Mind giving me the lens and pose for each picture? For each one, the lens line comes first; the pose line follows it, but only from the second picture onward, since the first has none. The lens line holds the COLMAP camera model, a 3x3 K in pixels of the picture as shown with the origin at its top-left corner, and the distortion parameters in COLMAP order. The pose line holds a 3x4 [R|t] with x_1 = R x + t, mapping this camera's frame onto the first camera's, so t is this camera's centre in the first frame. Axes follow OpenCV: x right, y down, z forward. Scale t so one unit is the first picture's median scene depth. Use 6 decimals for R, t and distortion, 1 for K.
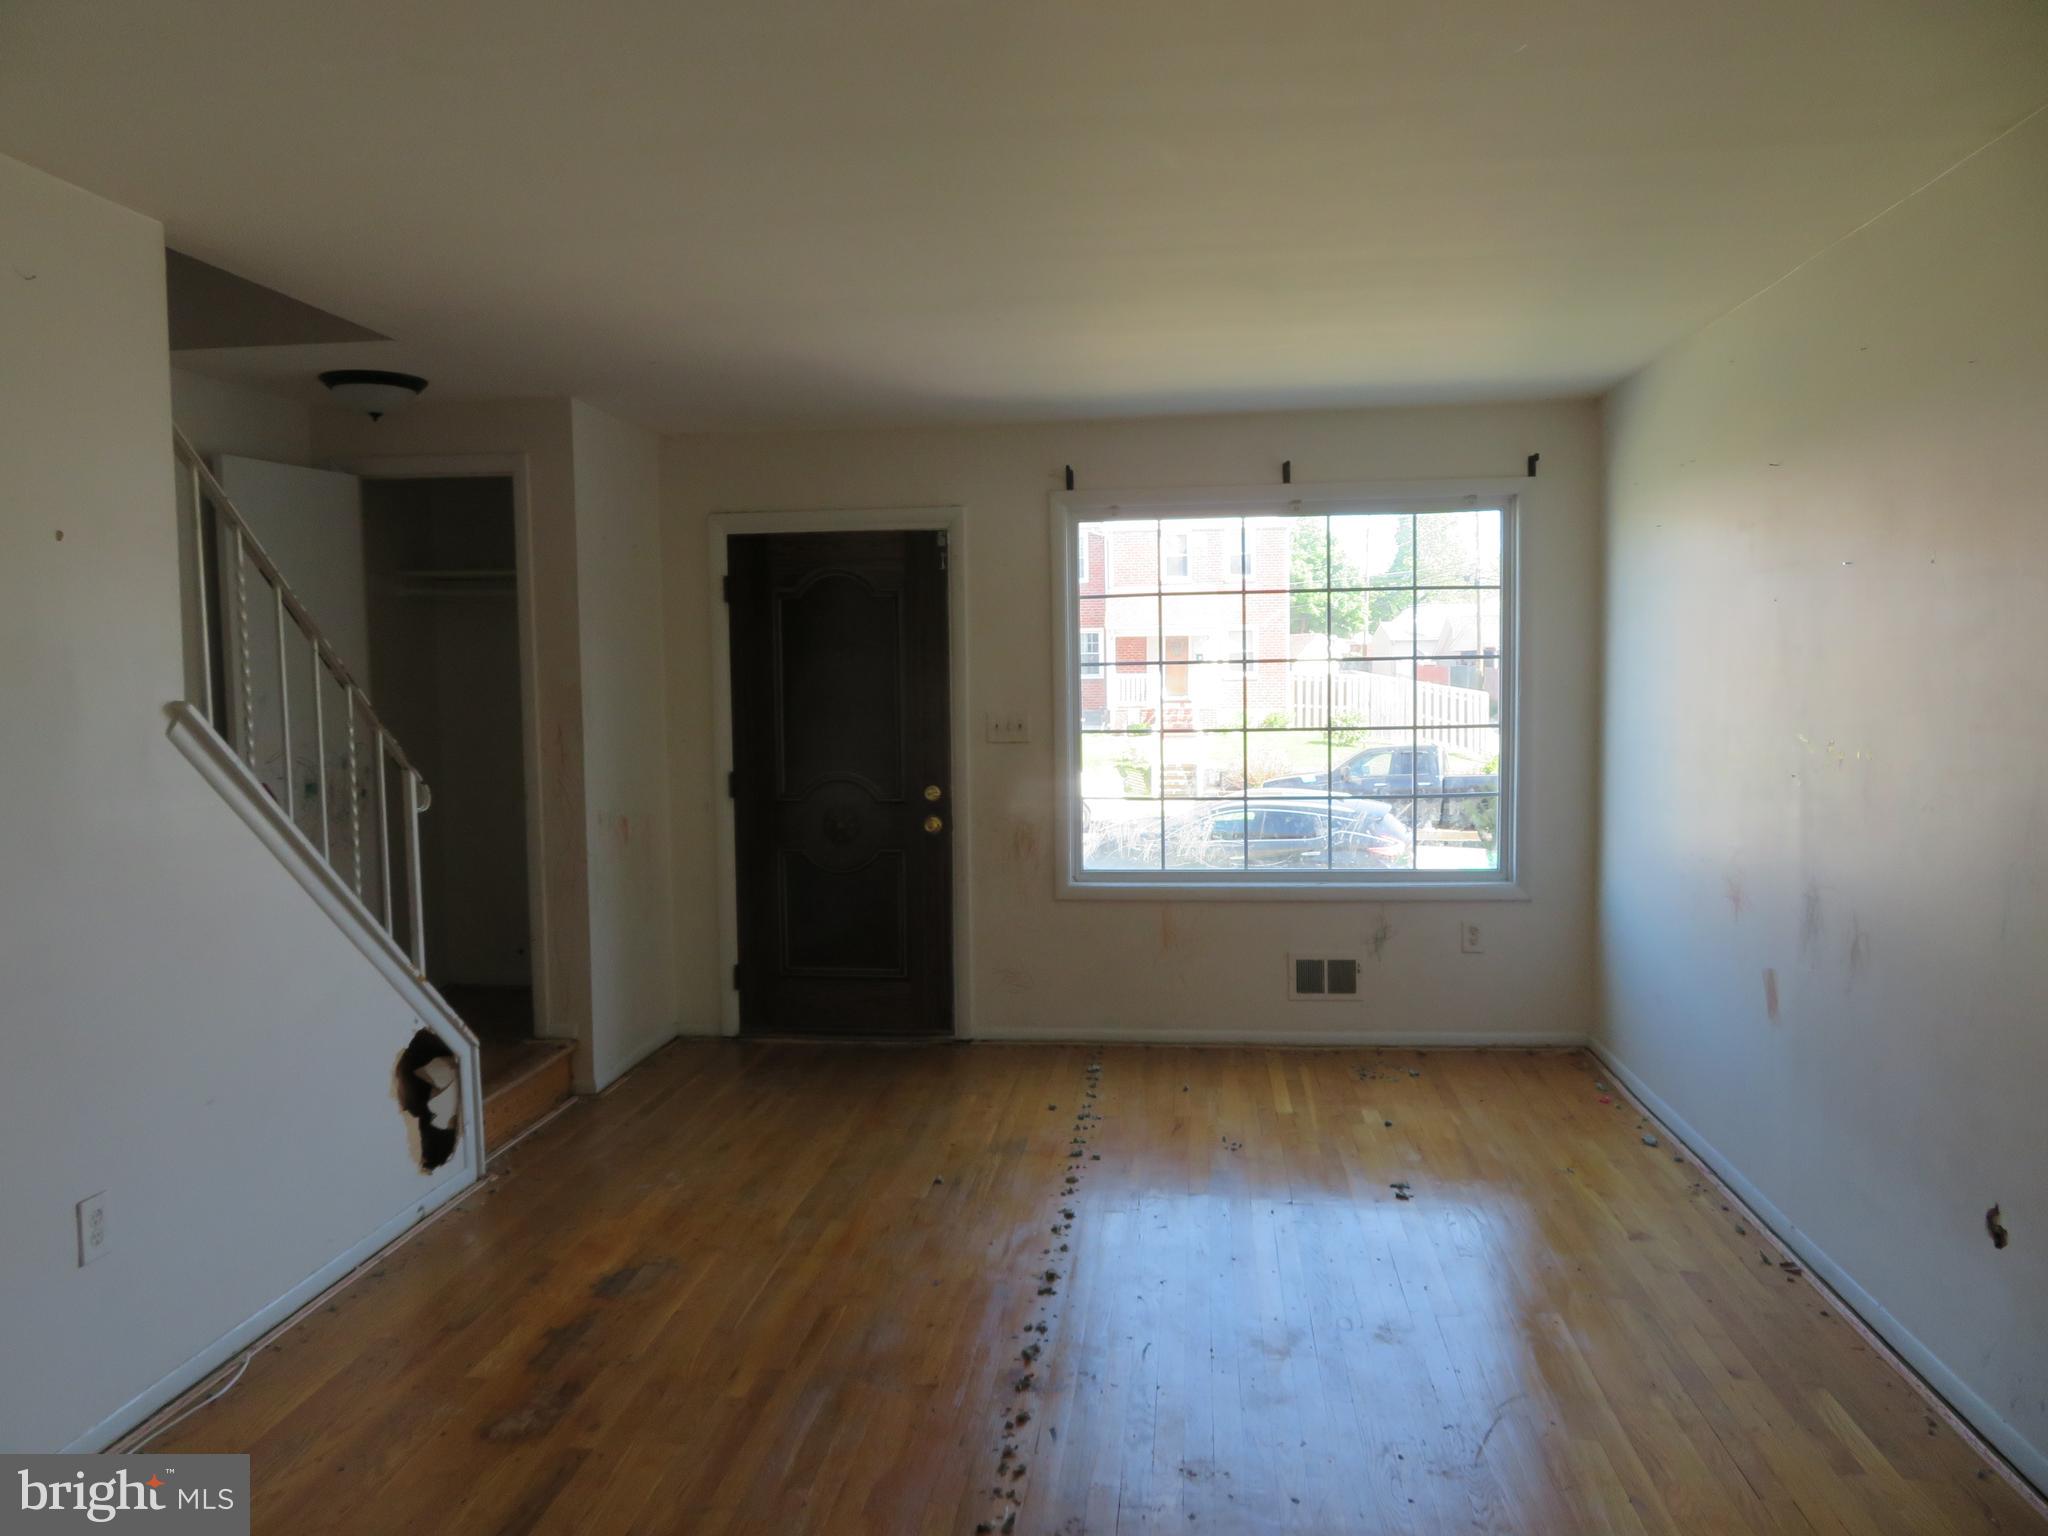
lens RADIAL K [[1498.2, 0, 1024.0], [0, 1498.2, 768.0], [0, 0, 1]] dist [-0.007811, -0.003675]
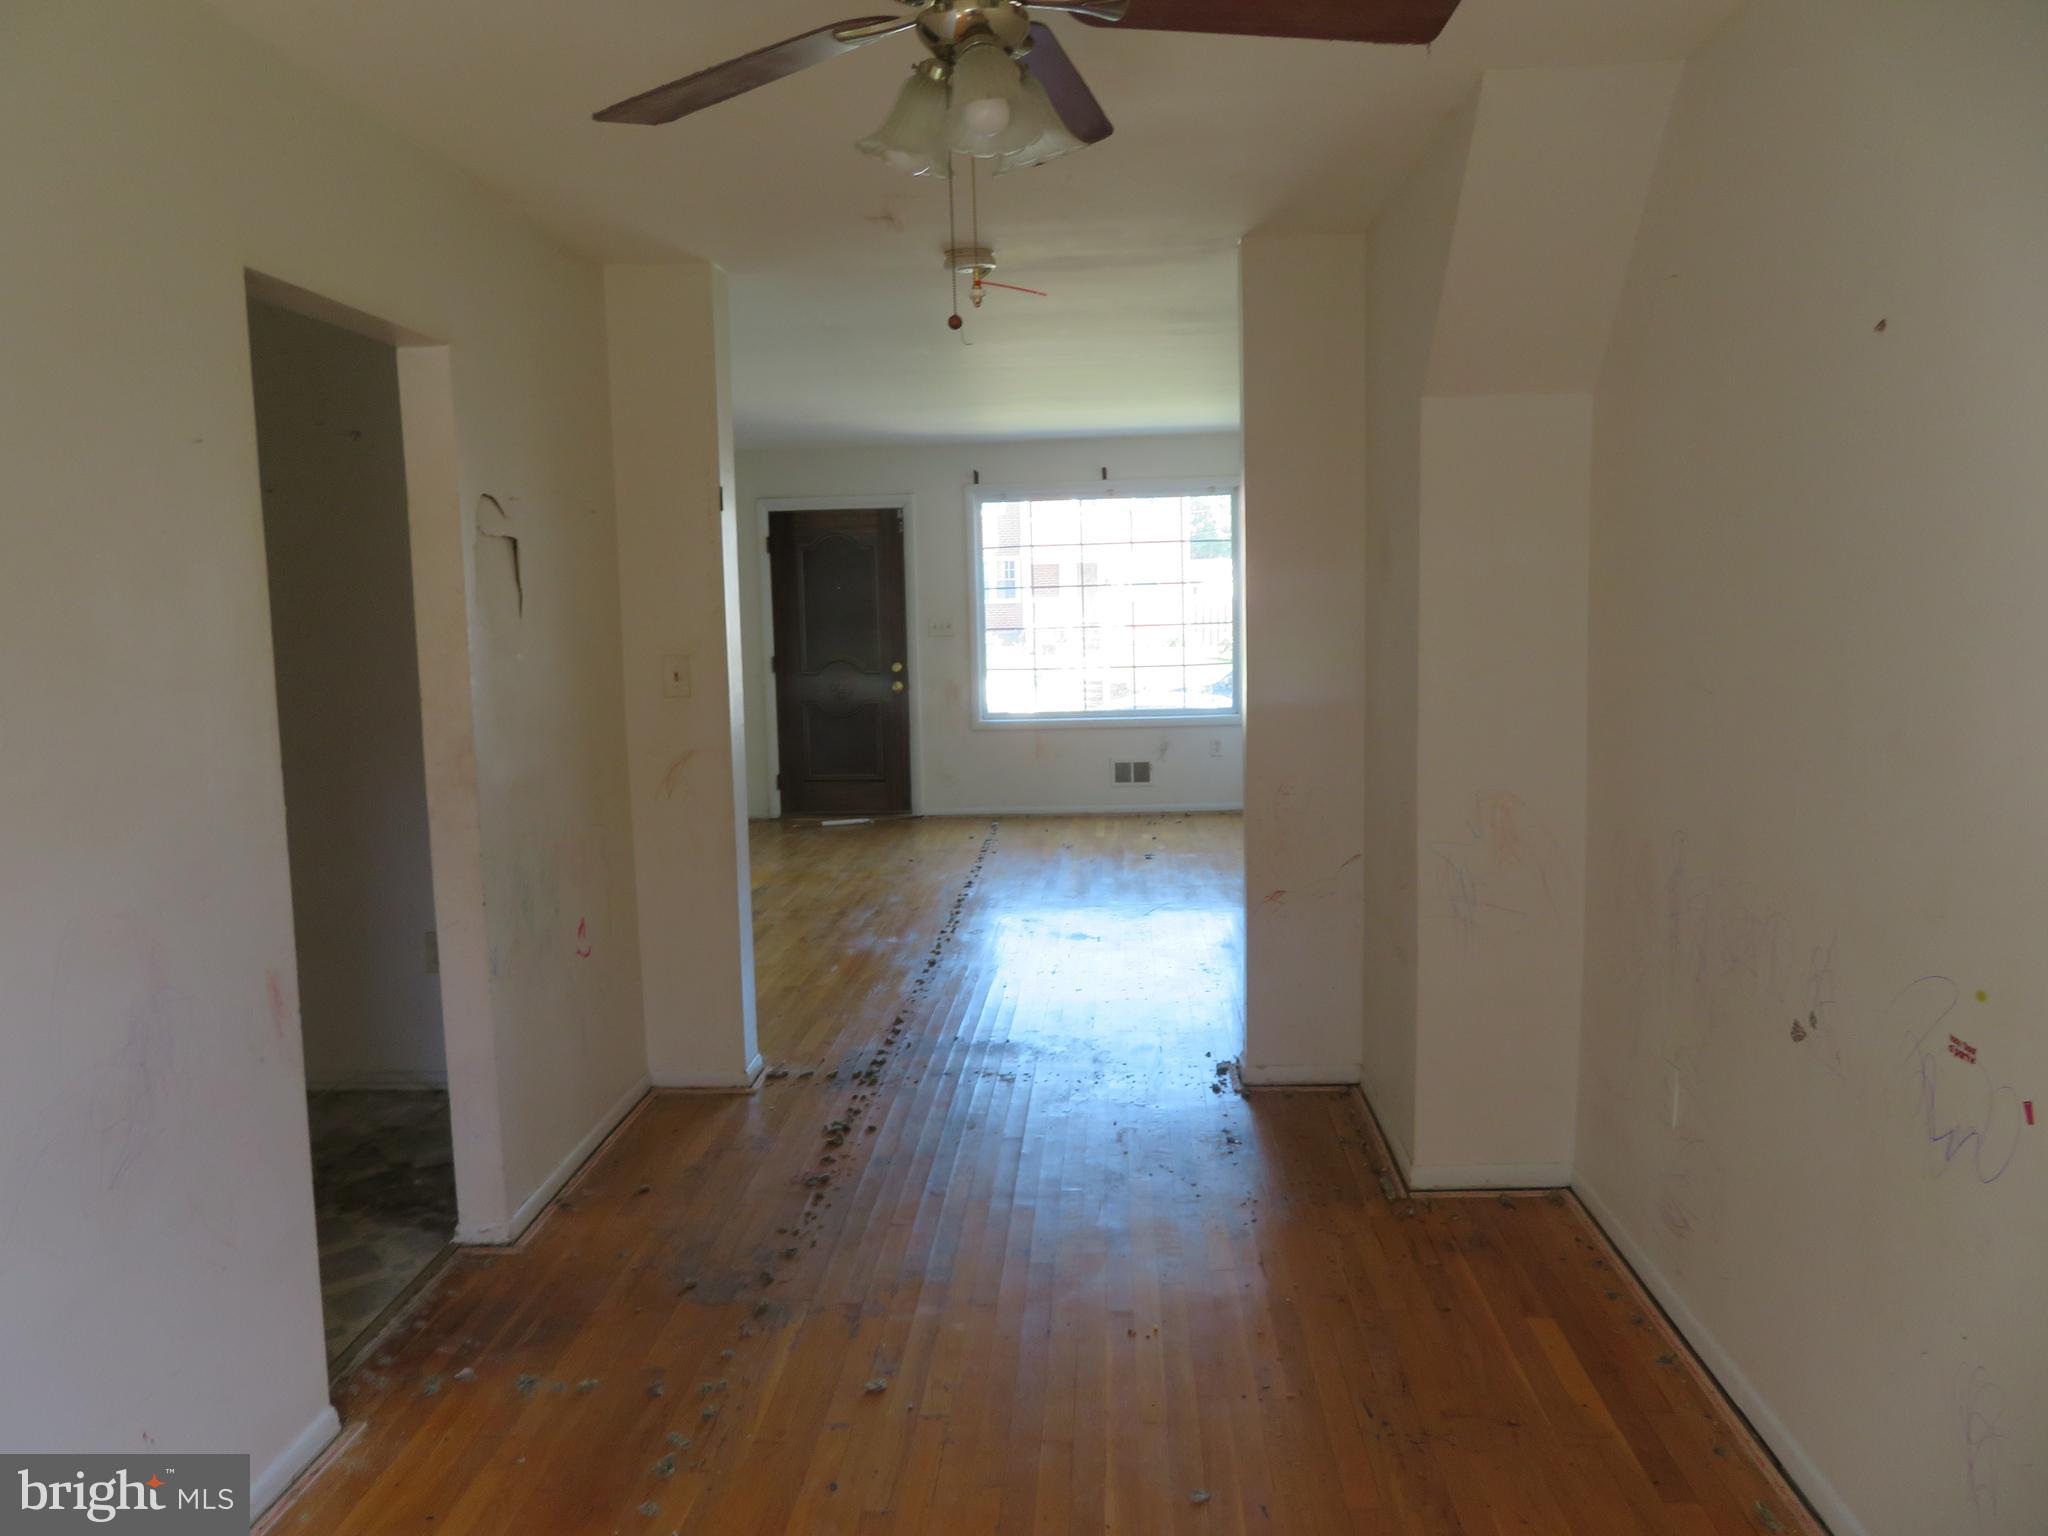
lens RADIAL K [[1498.2, 0, 1024.0], [0, 1498.2, 768.0], [0, 0, 1]] dist [-0.007811, -0.003675]
pose [[0.998512, -0.016584, 0.051956, -0.008471], [0.013960, 0.998628, 0.050469, 0.047211], [-0.052722, -0.049669, 0.997373, -0.683164]]
